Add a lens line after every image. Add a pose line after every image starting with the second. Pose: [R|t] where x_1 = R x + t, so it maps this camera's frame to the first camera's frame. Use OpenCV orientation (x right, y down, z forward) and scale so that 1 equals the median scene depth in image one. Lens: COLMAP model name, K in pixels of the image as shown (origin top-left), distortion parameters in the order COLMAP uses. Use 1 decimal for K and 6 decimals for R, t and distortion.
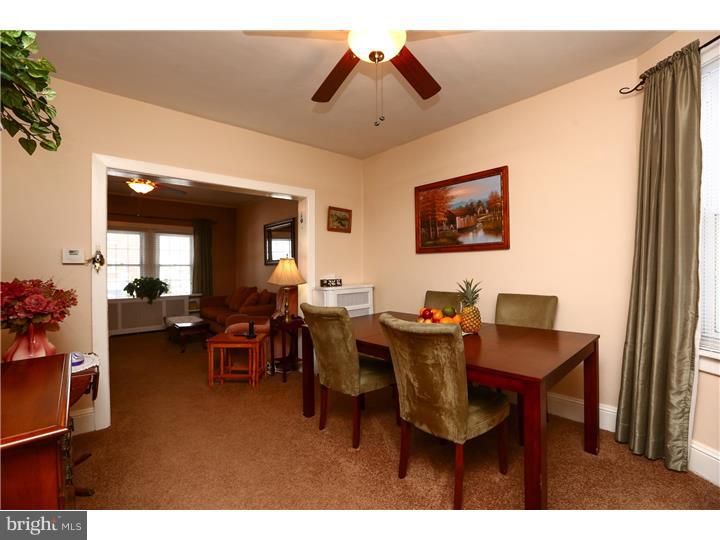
lens RADIAL K [[320.6, 0, 357.6], [0, 320.6, 275.4], [0, 0, 1]] dist [-0.055164, 0.026339]
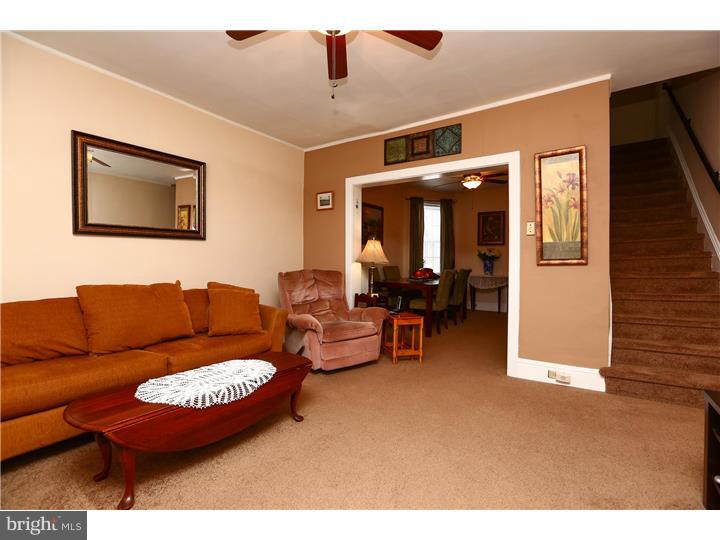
lens RADIAL K [[341.4, 0, 357.3], [0, 341.4, 266.6], [0, 0, 1]] dist [-0.057285, 0.034501]
pose [[-0.229572, -0.008781, 0.973252, -1.723961], [0.019991, 0.999706, 0.013736, 0.023805], [-0.973086, 0.022610, -0.229328, 1.667033]]
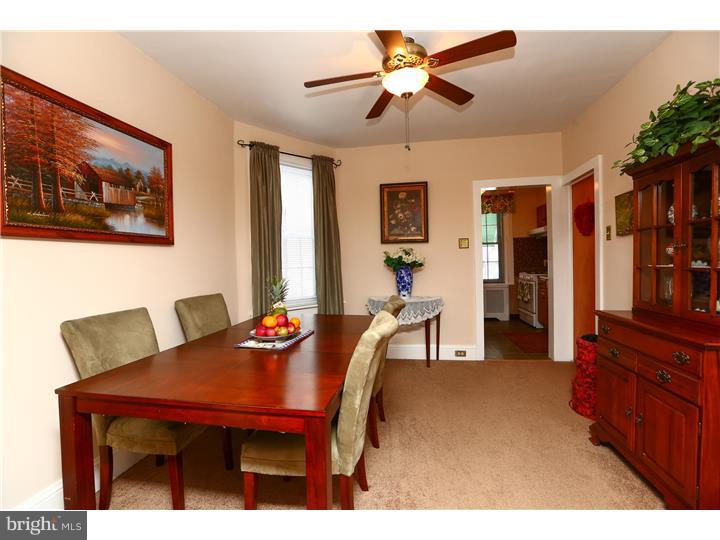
lens RADIAL K [[341.4, 0, 357.3], [0, 341.4, 266.6], [0, 0, 1]] dist [-0.057285, 0.034501]
pose [[-0.596632, 0.021589, 0.802225, -0.485510], [0.056302, 0.998301, 0.015008, -0.016517], [-0.800538, 0.054121, -0.596833, 1.108977]]
